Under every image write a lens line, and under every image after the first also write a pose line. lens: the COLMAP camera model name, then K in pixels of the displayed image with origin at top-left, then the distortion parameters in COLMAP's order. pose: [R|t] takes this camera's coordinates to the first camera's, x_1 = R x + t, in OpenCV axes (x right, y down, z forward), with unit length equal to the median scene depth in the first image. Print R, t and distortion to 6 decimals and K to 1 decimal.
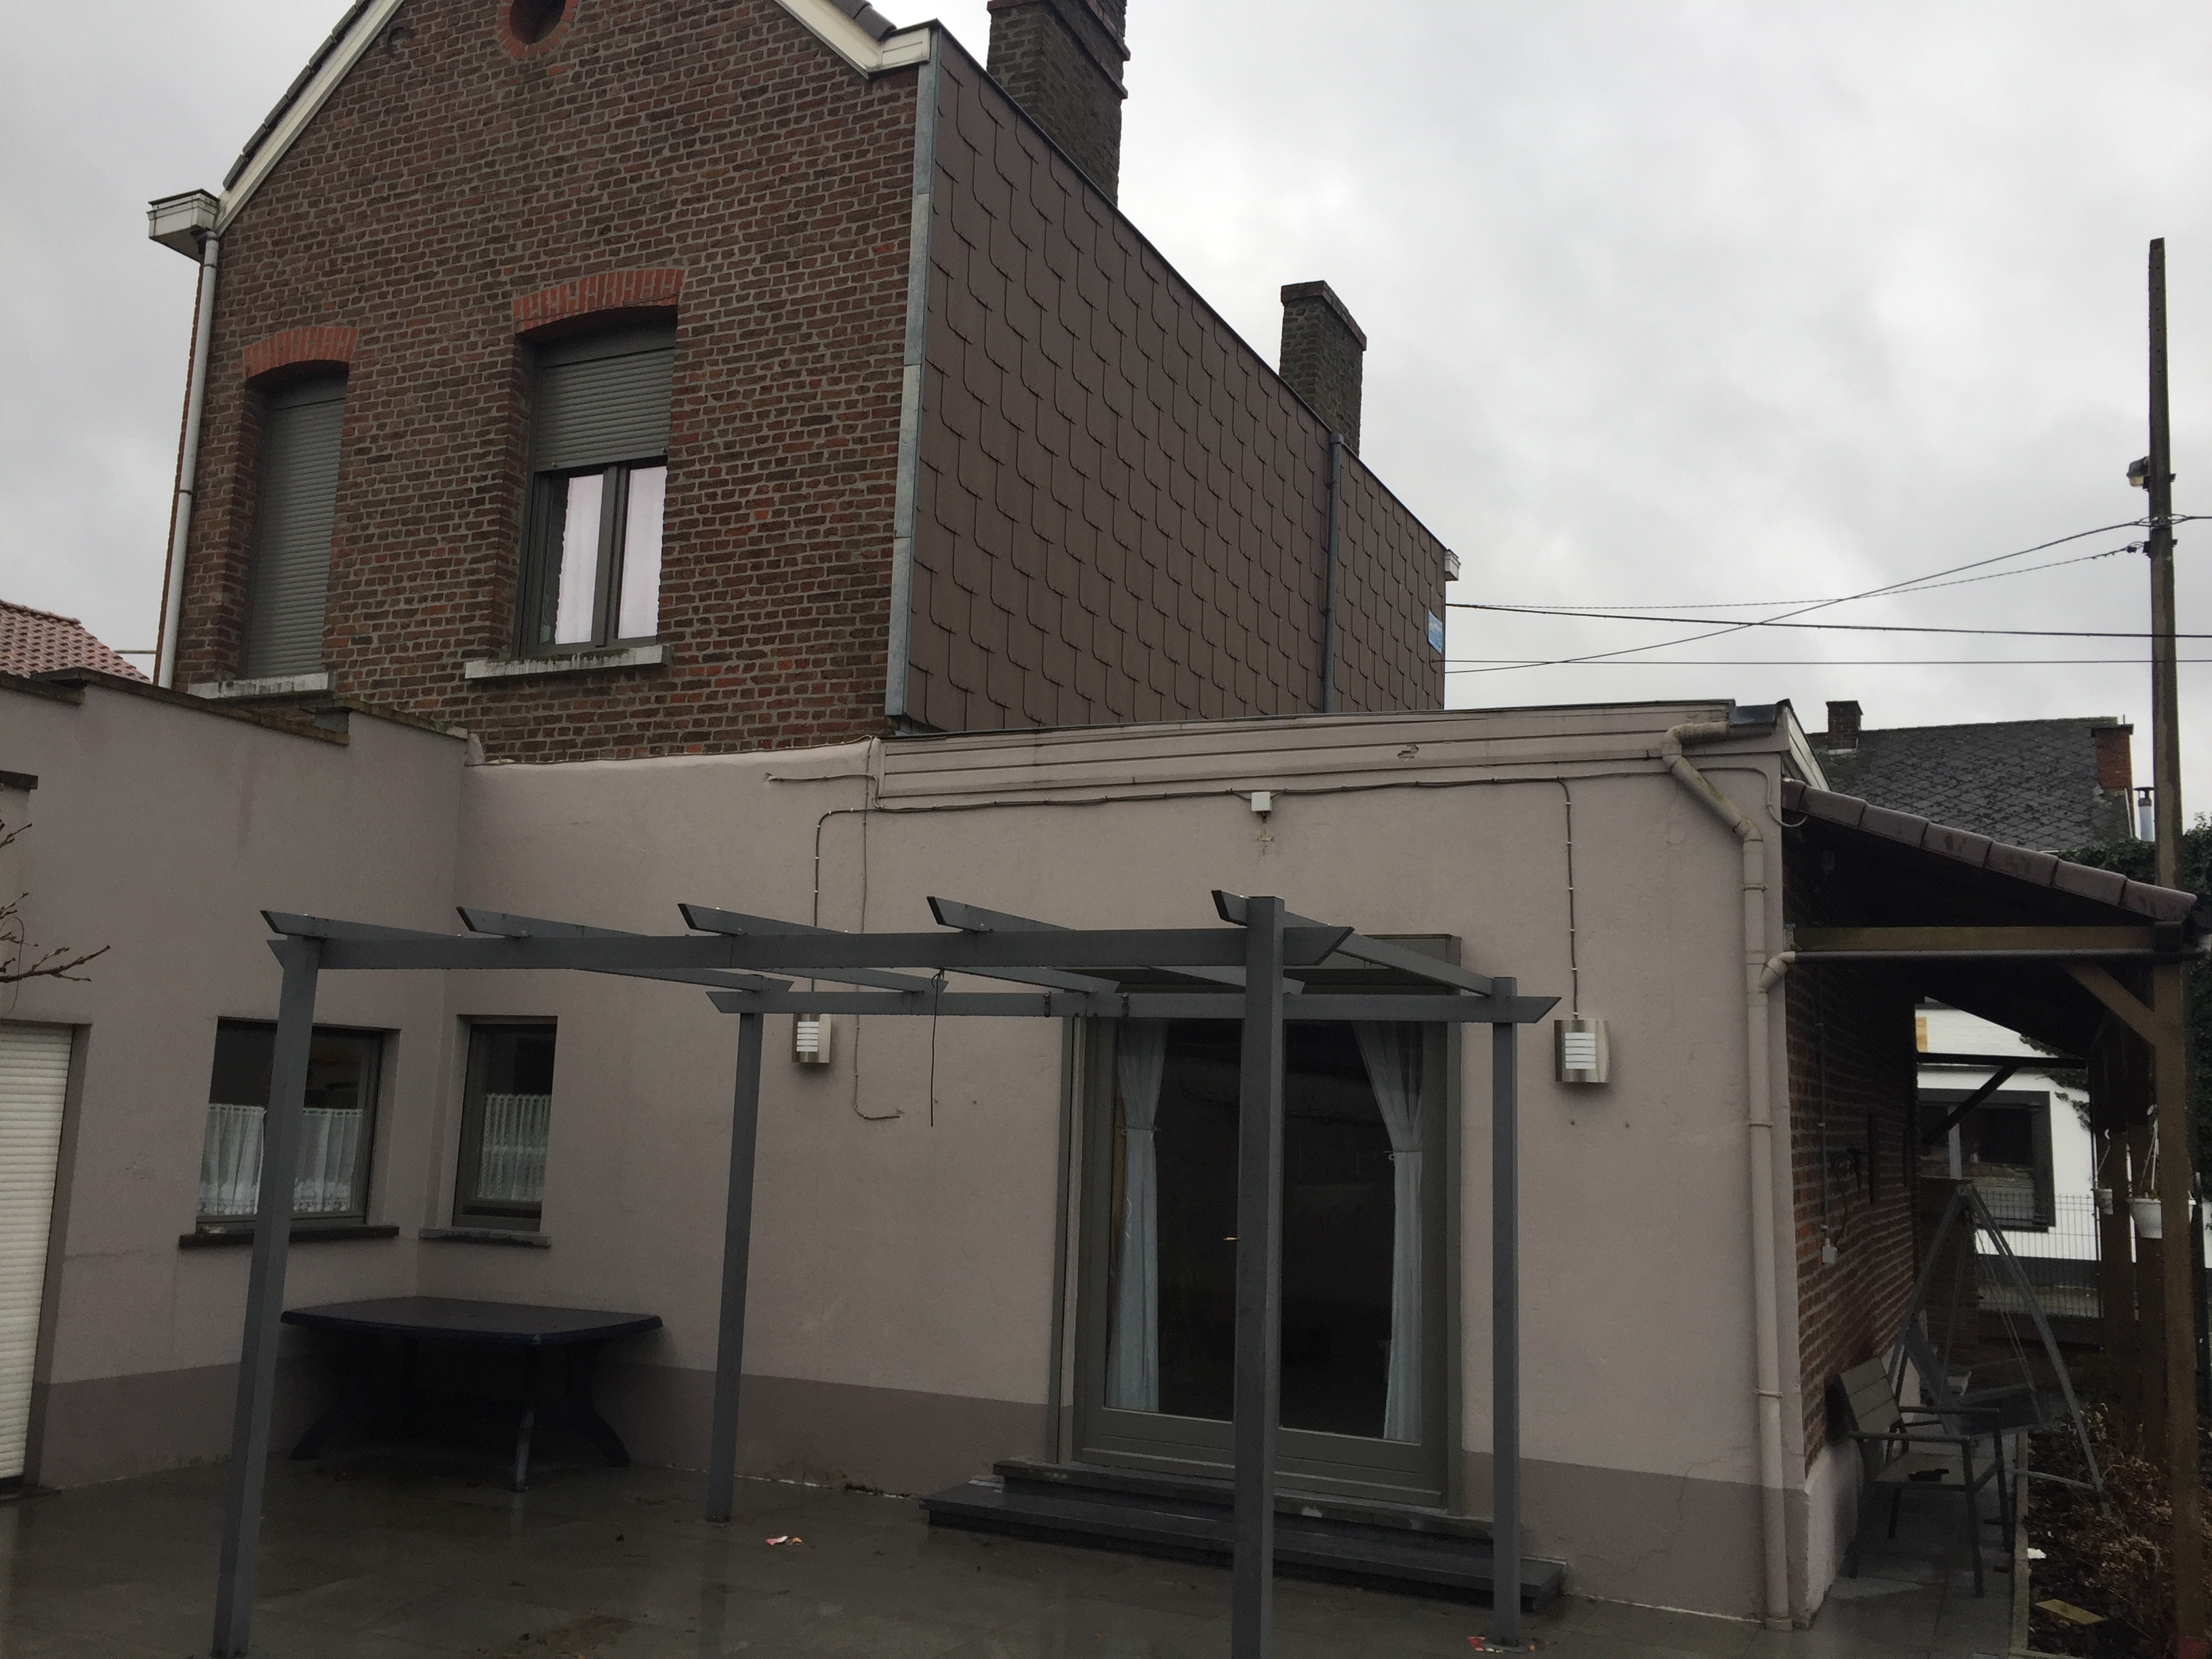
lens RADIAL K [[1893.3, 0, 1106.0], [0, 1893.3, 829.5], [0, 0, 1]] dist [0.104626, -0.164651]
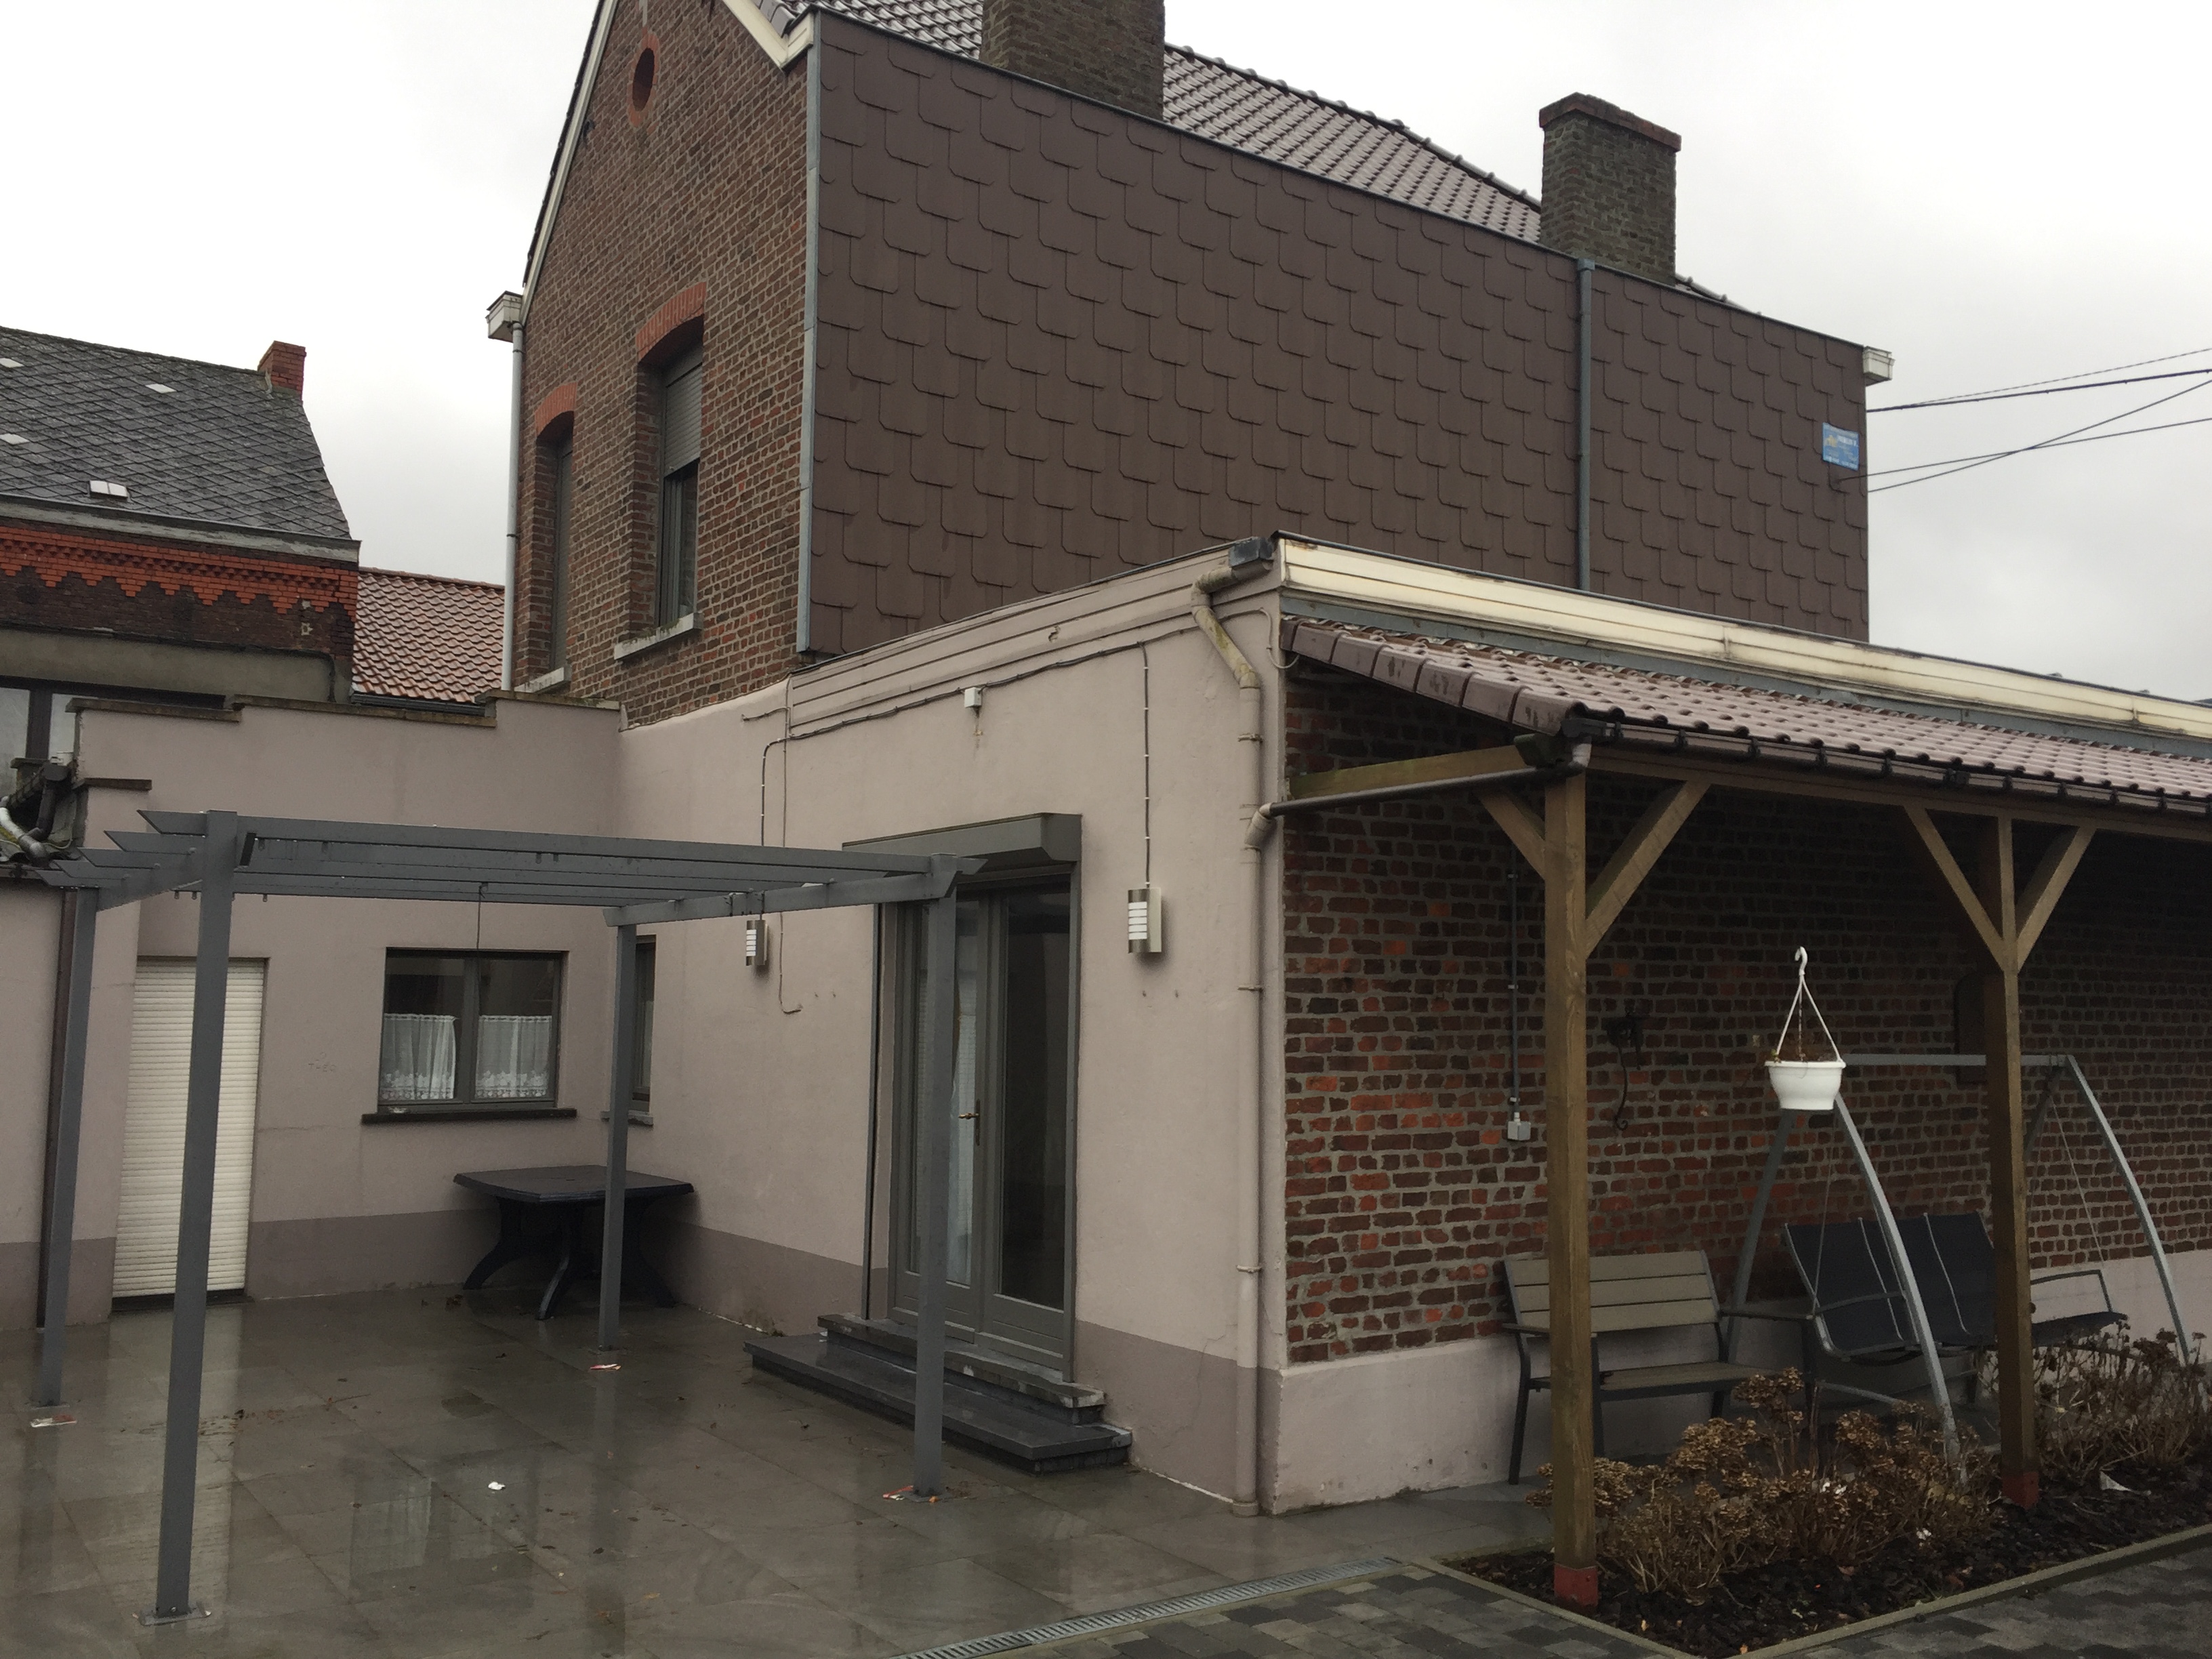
lens RADIAL K [[1888.4, 0, 1109.1], [0, 1888.4, 816.2], [0, 0, 1]] dist [0.103015, -0.140862]
pose [[0.860434, -0.079521, -0.503318, 0.568657], [0.098331, 0.995094, 0.010881, 0.039580], [0.499984, -0.058854, 0.864033, 0.121962]]
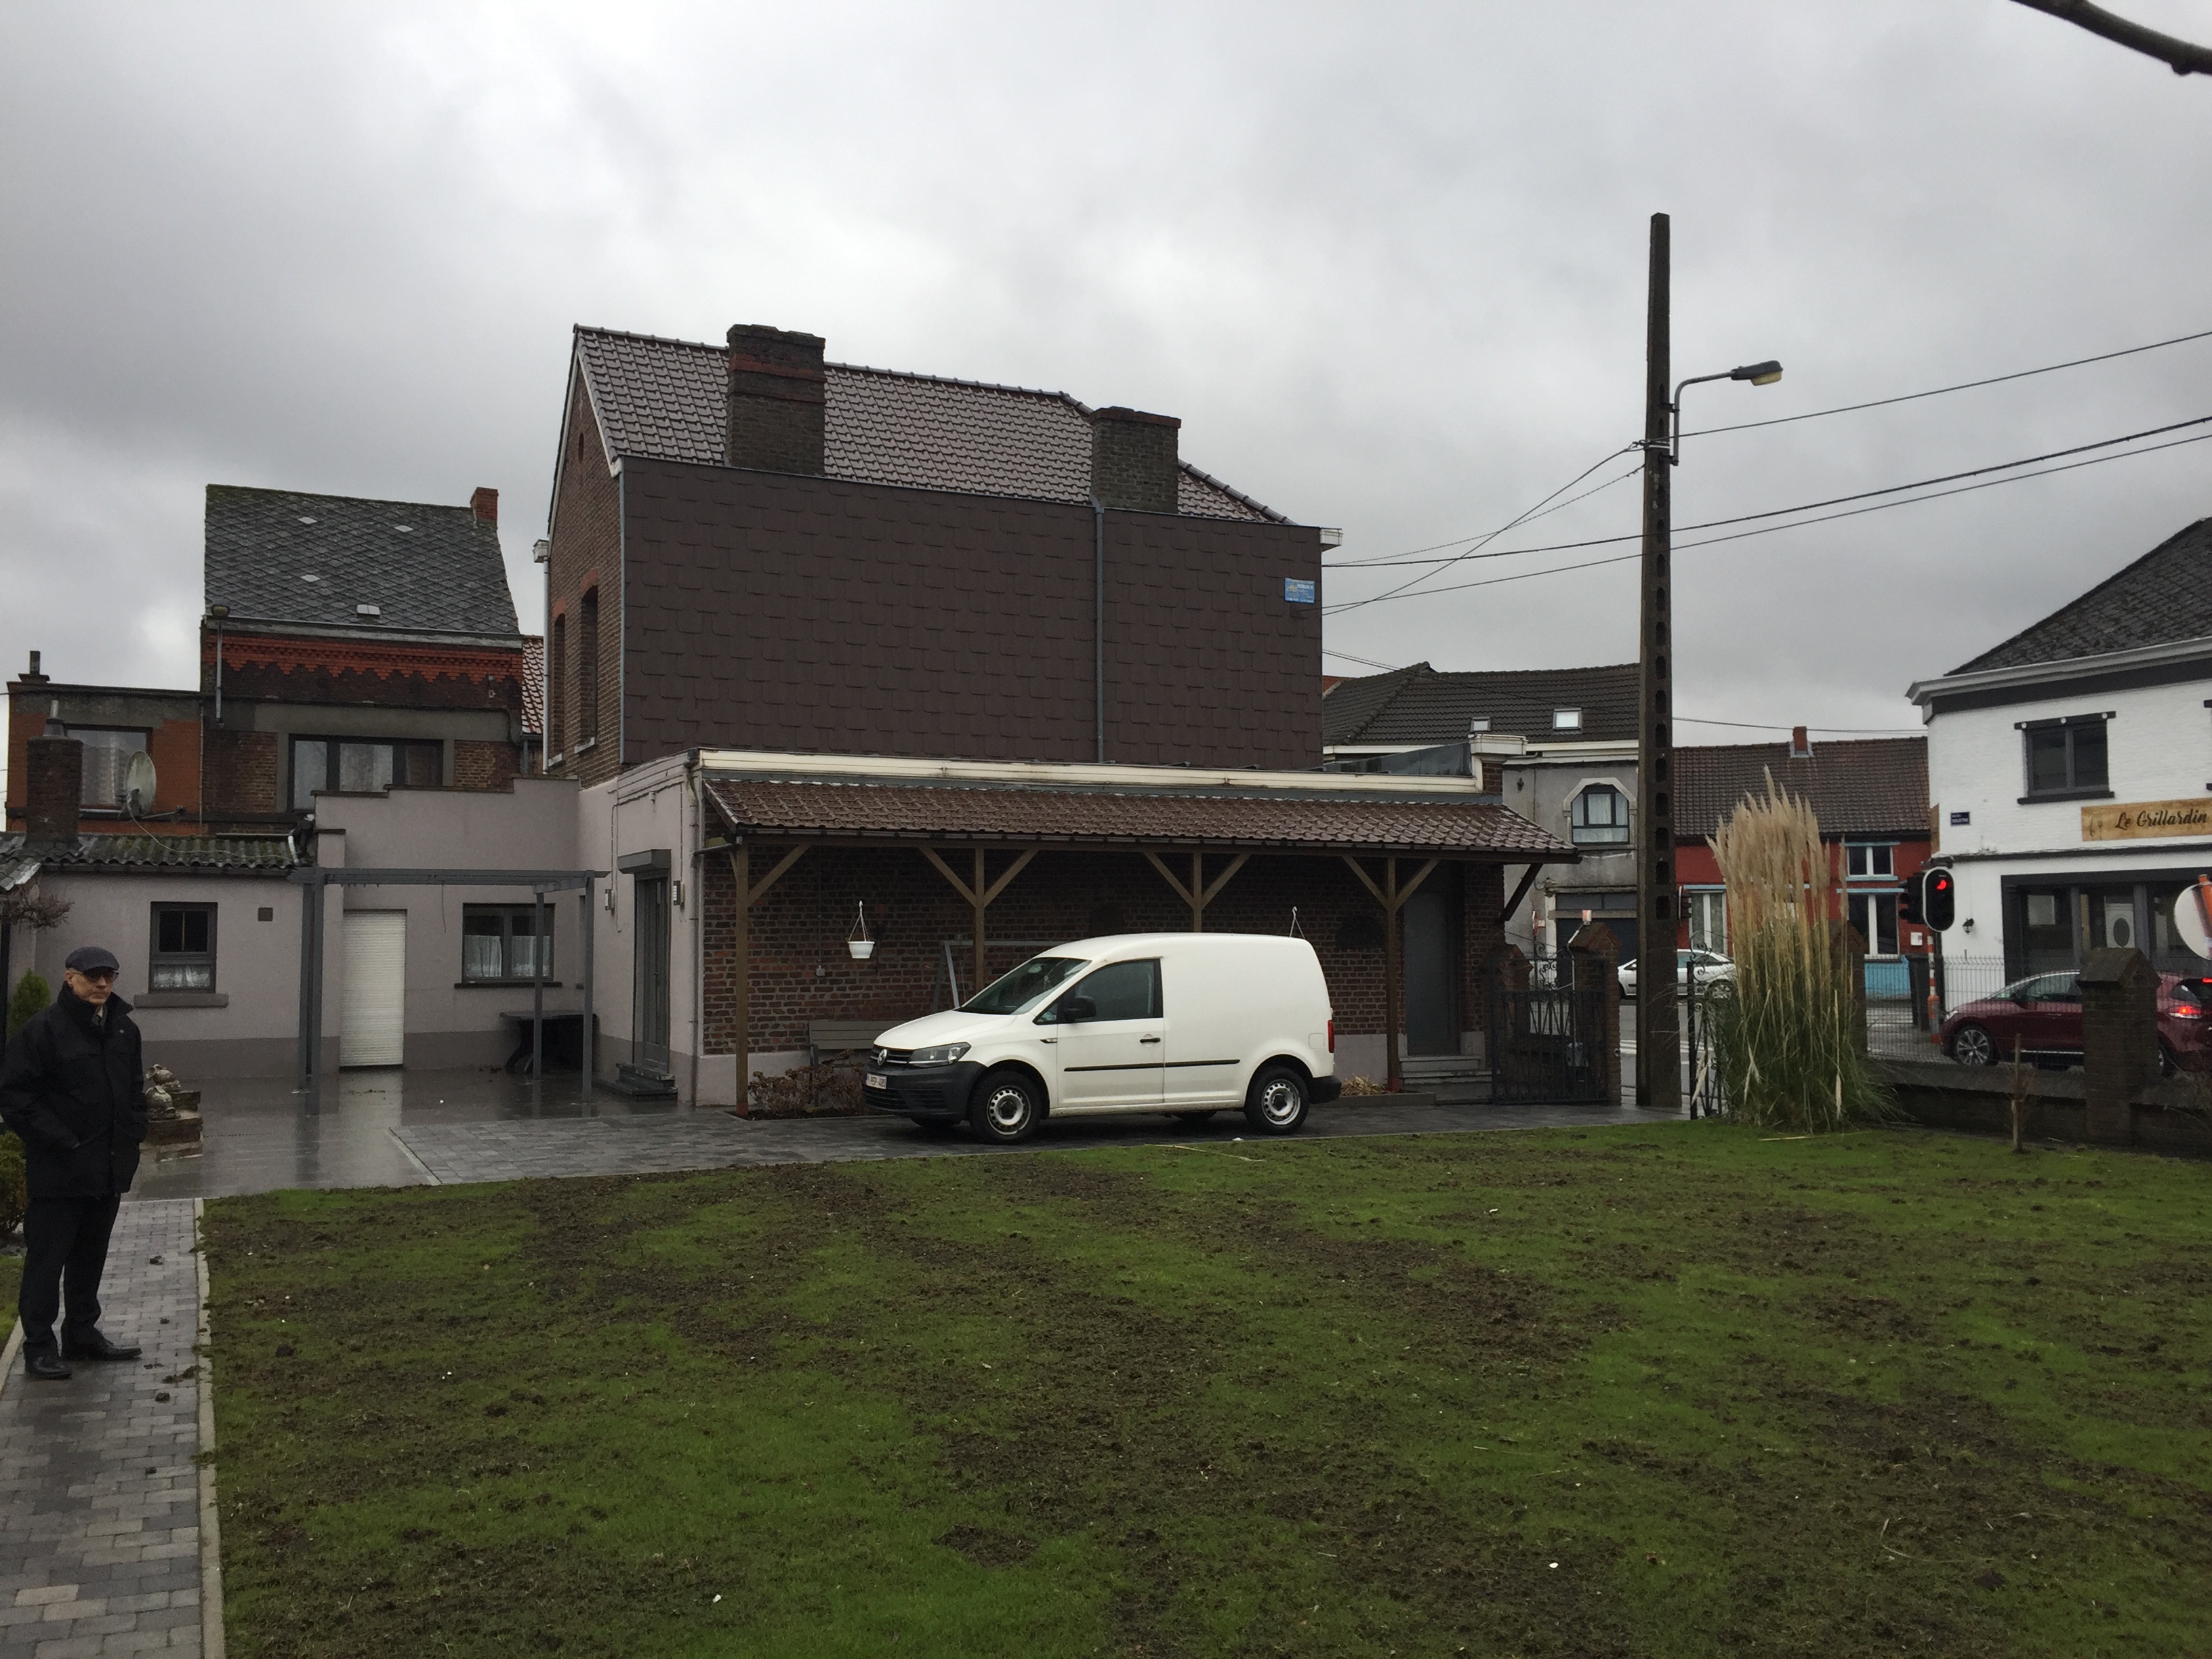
lens RADIAL K [[1897.6, 0, 1113.5], [0, 1897.6, 867.4], [0, 0, 1]] dist [0.048744, 0.003629]
pose [[0.770276, -0.061915, -0.634698, 1.775305], [0.125960, 0.990439, 0.056248, 0.011599], [0.625147, -0.123273, 0.770711, -0.437773]]
